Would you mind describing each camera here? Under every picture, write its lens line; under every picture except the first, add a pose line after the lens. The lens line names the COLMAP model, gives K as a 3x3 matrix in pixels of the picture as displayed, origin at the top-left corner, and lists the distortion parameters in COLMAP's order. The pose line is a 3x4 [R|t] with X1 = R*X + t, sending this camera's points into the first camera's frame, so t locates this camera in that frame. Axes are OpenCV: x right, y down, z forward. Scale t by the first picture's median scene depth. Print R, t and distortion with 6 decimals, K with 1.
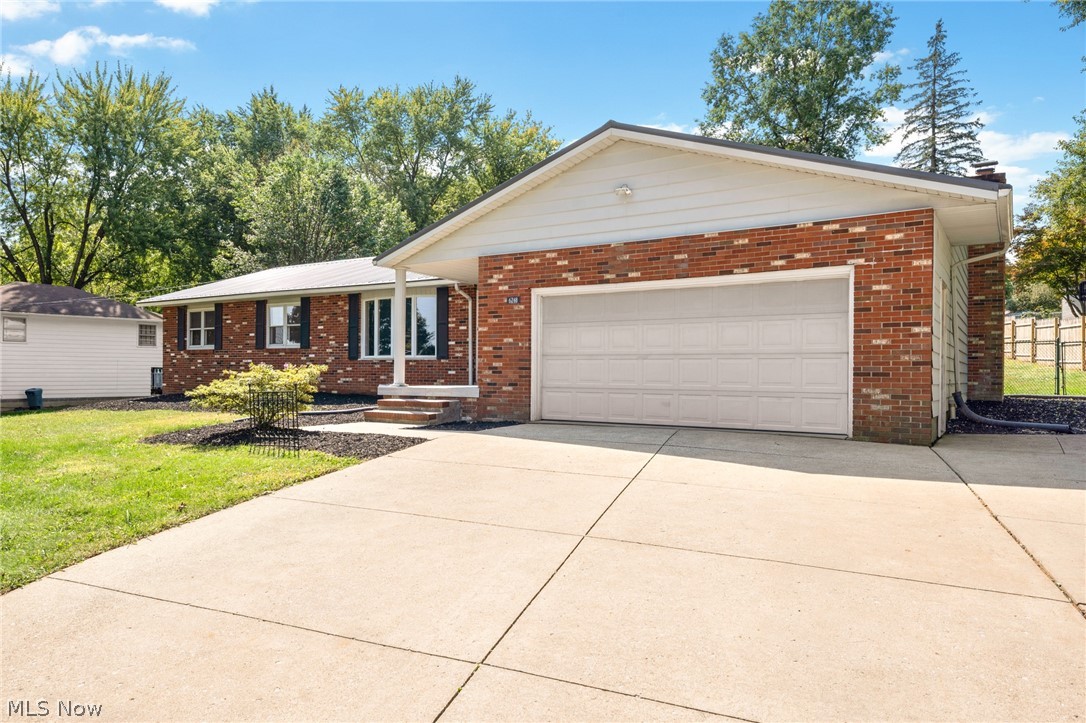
lens RADIAL K [[665.4, 0, 537.1], [0, 665.4, 356.0], [0, 0, 1]] dist [0.024089, 0.004069]
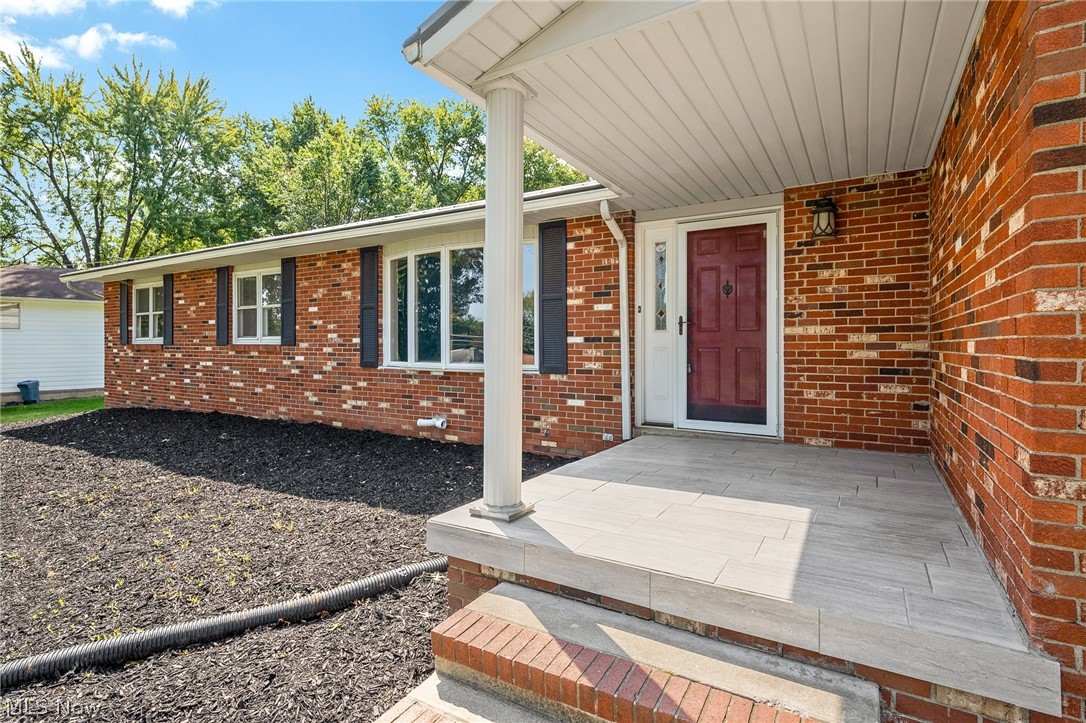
lens RADIAL K [[539.6, 0, 543.0], [0, 539.6, 338.5], [0, 0, 1]] dist [0.013458, -0.000847]
pose [[0.999926, -0.005987, 0.010564, -0.066099], [0.005908, 0.999955, 0.007449, -0.010014], [-0.010608, -0.007386, 0.999916, 0.265925]]
